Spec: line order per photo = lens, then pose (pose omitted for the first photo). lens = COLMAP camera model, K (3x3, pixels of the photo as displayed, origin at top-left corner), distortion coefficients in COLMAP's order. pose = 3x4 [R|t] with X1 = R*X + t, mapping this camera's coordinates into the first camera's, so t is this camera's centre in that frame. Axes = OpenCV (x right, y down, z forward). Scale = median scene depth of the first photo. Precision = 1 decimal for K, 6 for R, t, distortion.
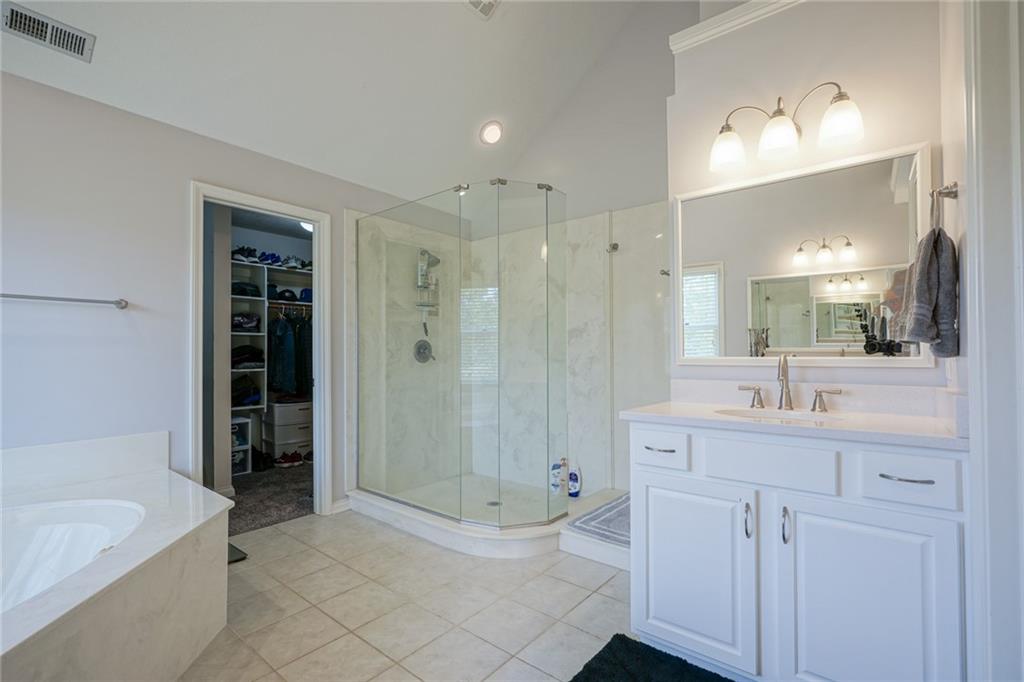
lens RADIAL K [[462.5, 0, 509.8], [0, 462.5, 345.9], [0, 0, 1]] dist [-0.011240, 0.004810]
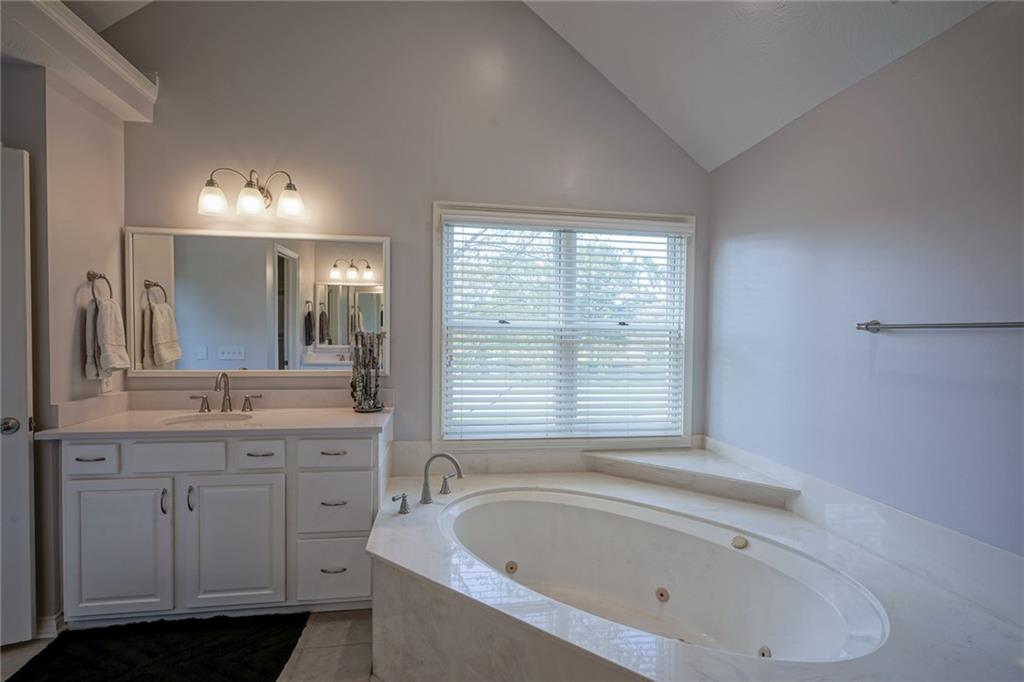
lens RADIAL K [[421.7, 0, 507.7], [0, 421.7, 338.0], [0, 0, 1]] dist [-0.002449, -0.000052]
pose [[0.677739, 0.003995, 0.735292, 0.234615], [-0.032981, 0.999144, 0.024971, -0.139908], [-0.734563, -0.041175, 0.677291, -0.473929]]
